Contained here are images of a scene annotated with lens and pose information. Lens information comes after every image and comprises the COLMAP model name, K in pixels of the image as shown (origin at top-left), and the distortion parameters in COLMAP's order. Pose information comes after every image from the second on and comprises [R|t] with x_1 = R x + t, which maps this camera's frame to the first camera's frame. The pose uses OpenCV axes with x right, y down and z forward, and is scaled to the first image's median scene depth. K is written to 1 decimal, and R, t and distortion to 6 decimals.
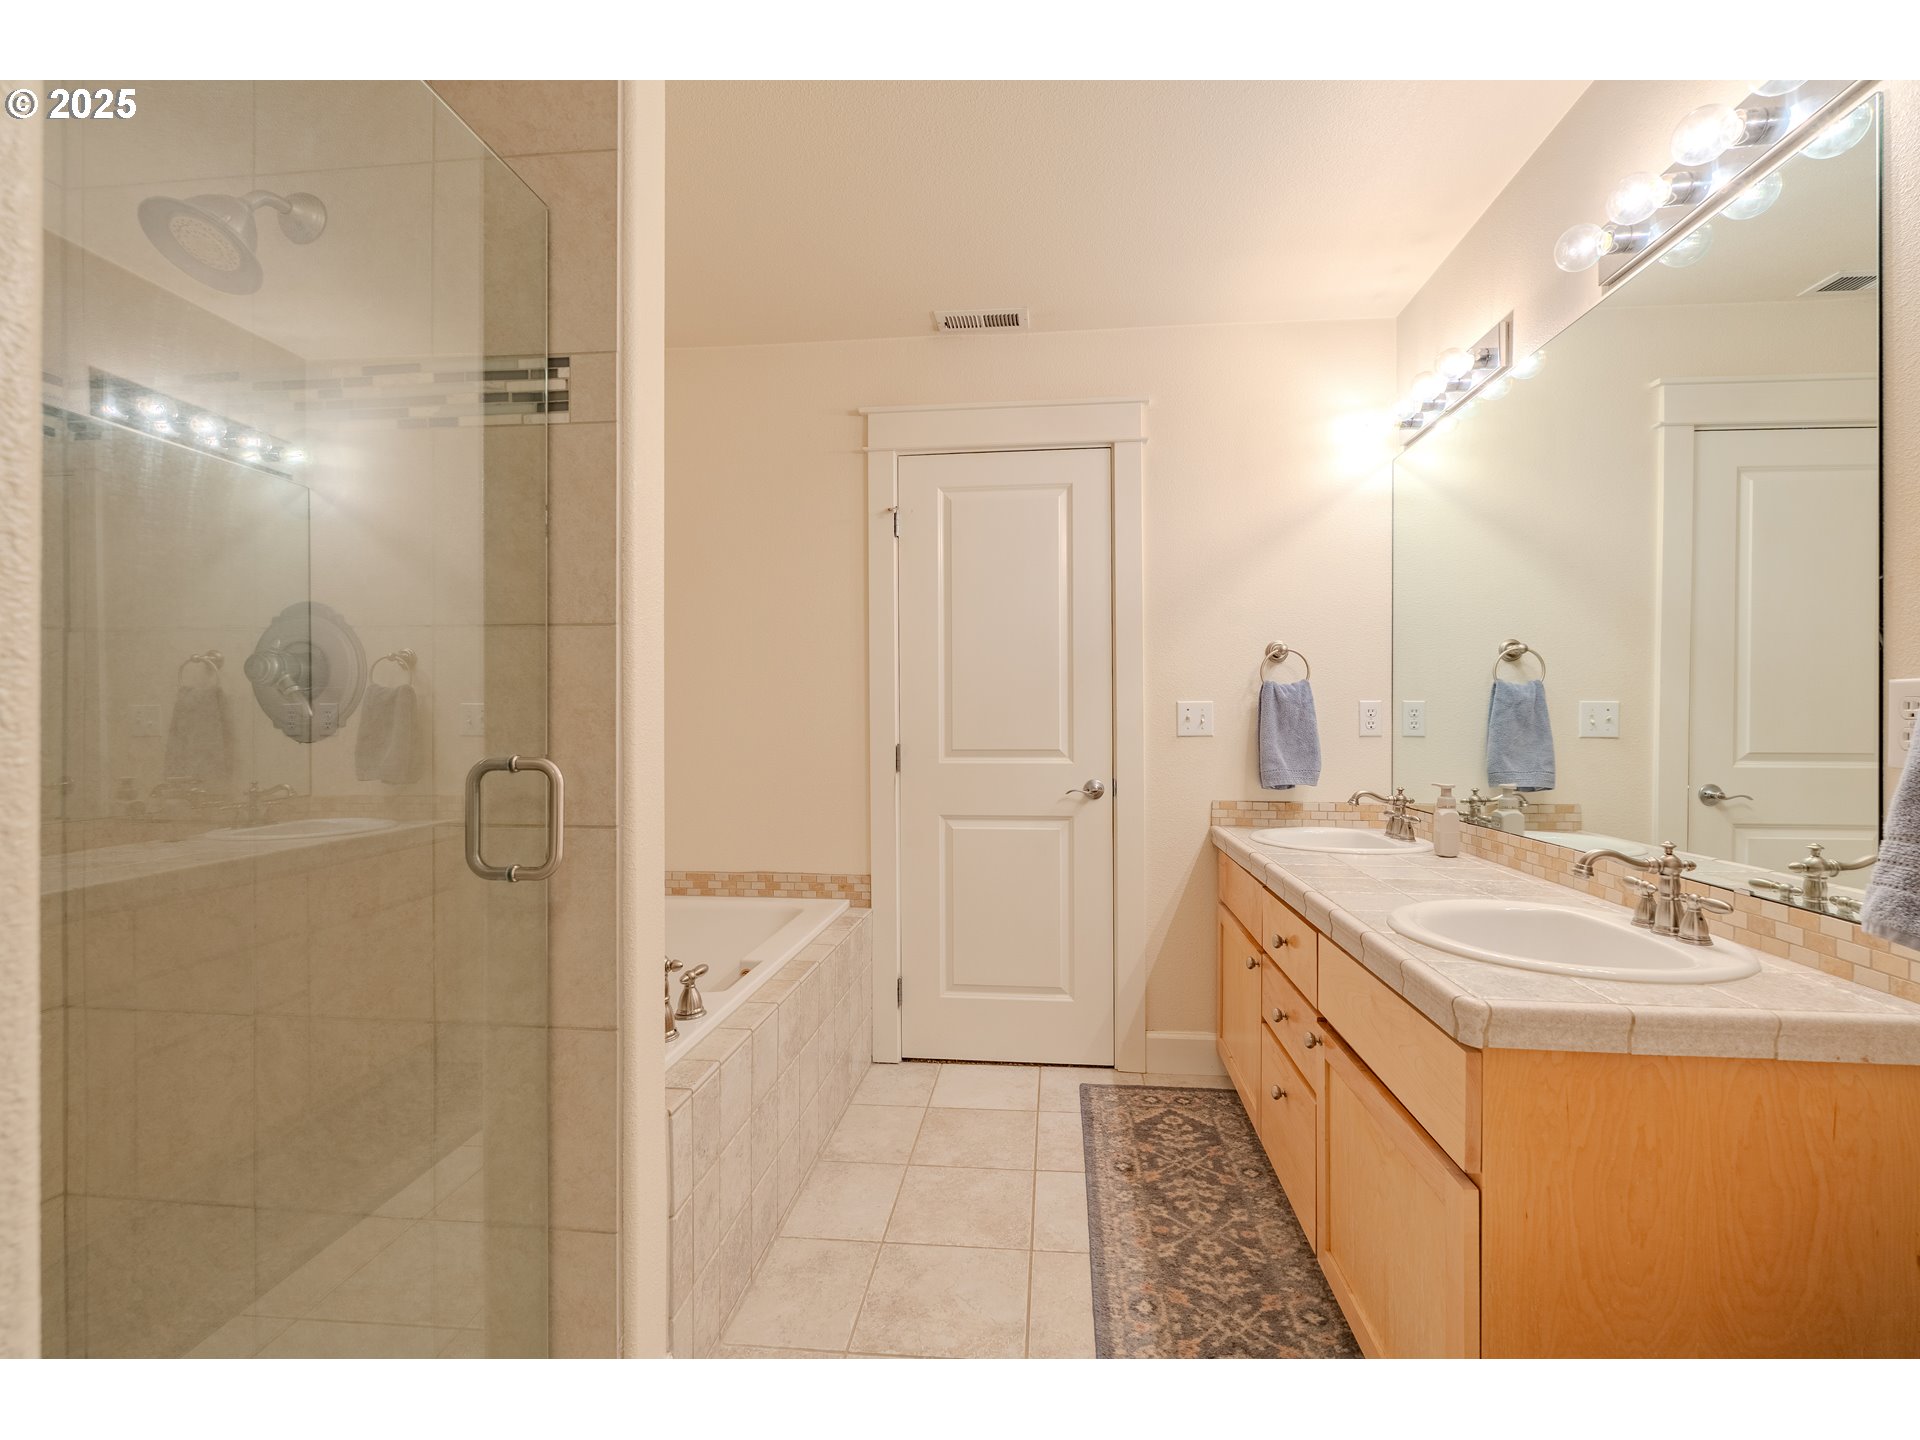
lens RADIAL K [[862.3, 0, 961.2], [0, 862.3, 709.6], [0, 0, 1]] dist [0.002122, 0.000305]
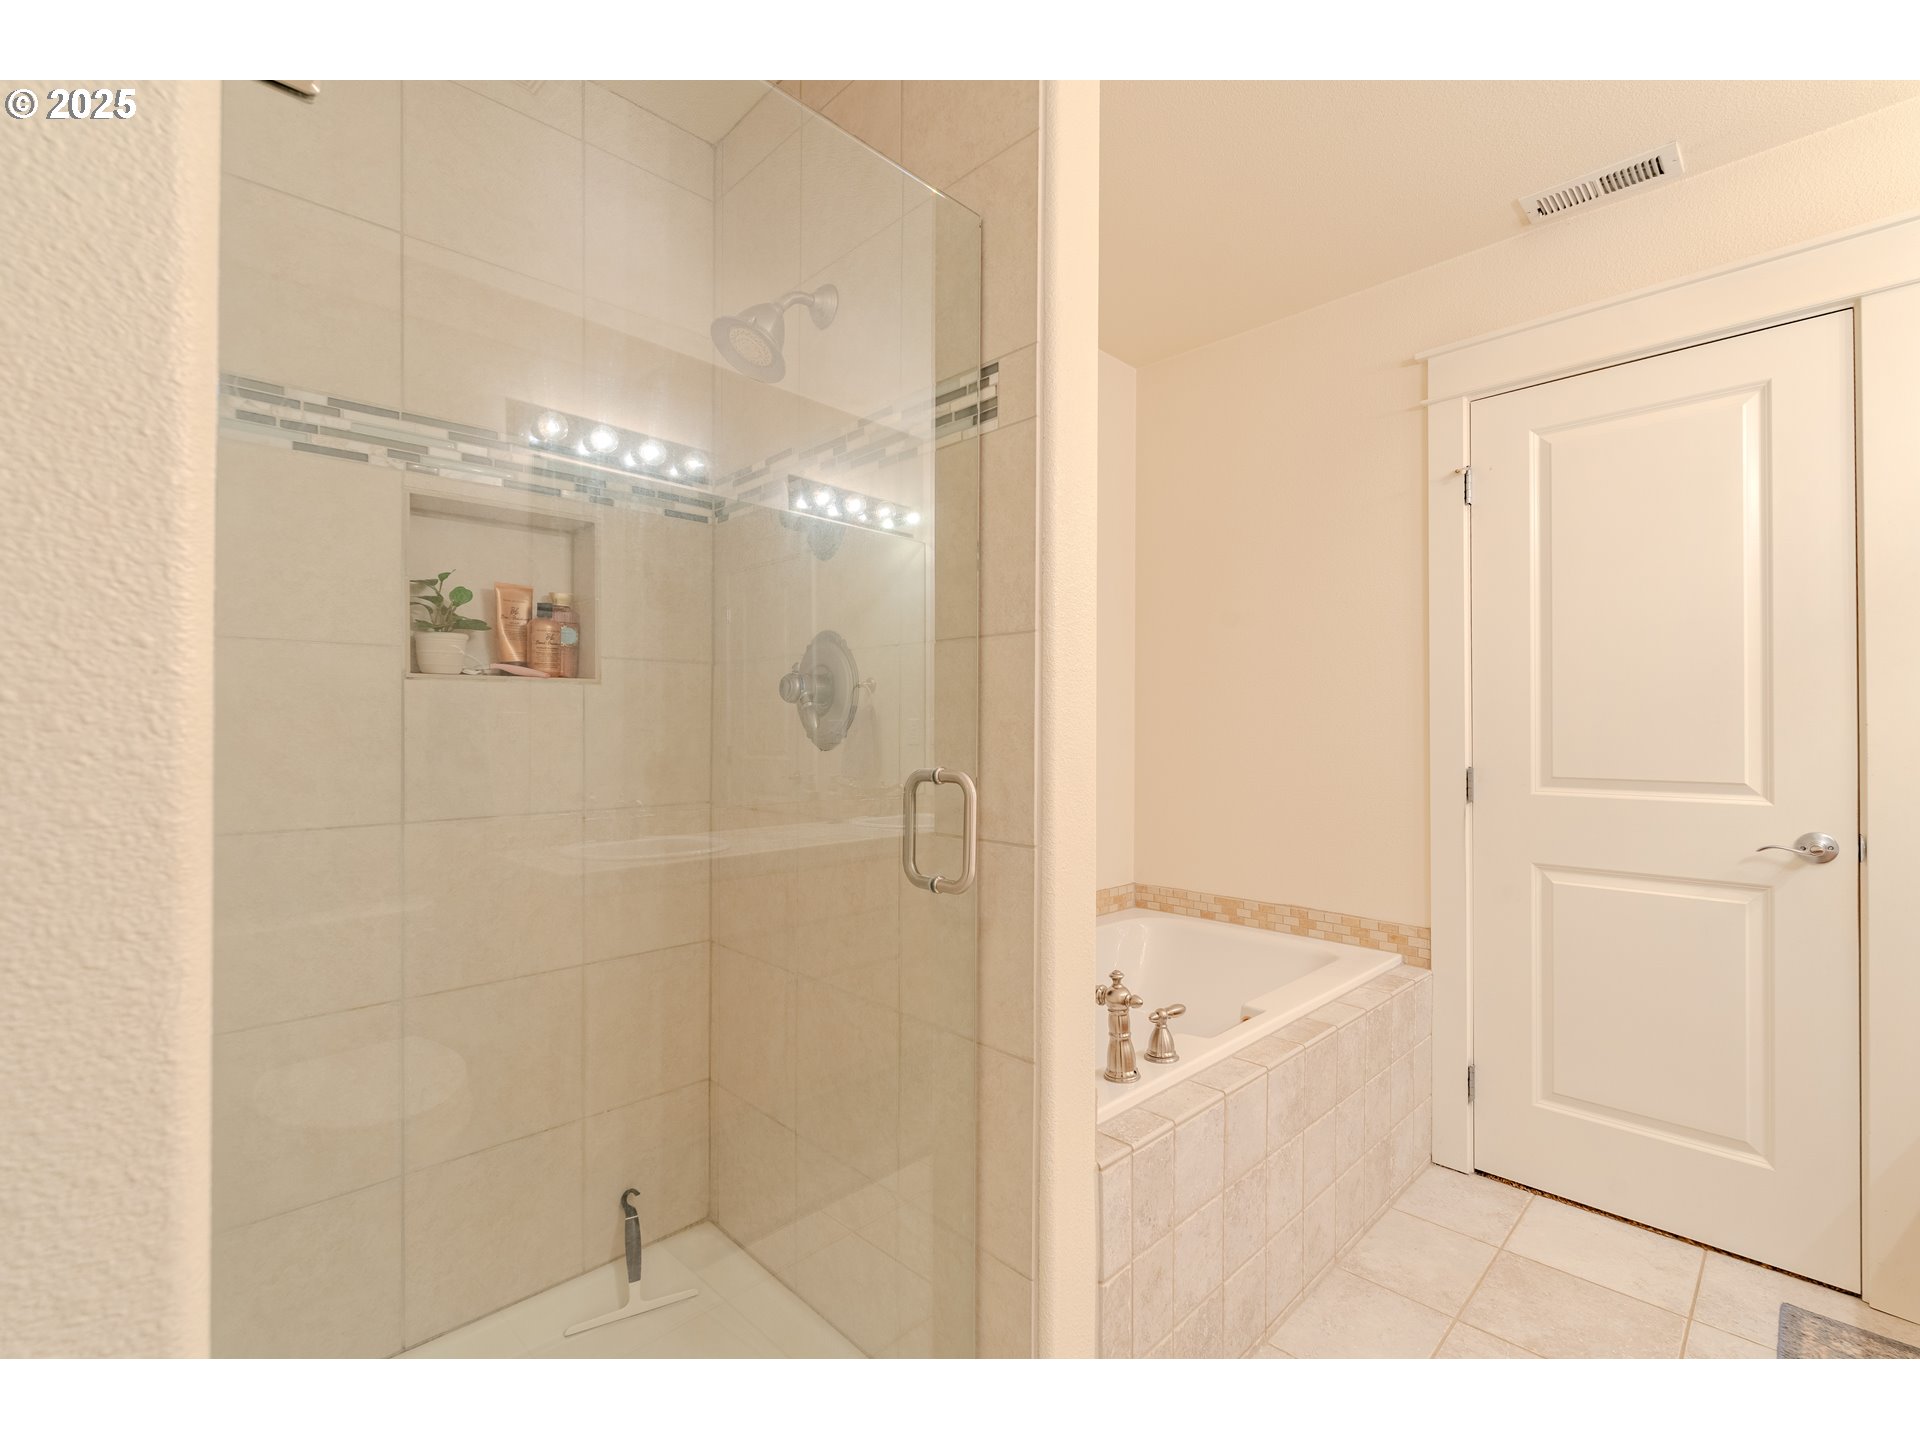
lens RADIAL K [[852.1, 0, 960.0], [0, 852.1, 720.0], [0, 0, 1]] dist [-0.001365, -0.000400]
pose [[0.776006, -0.001710, -0.630724, 0.115540], [-0.001169, 0.999991, -0.004150, 0.001532], [0.630725, 0.003957, 0.775996, 0.215368]]
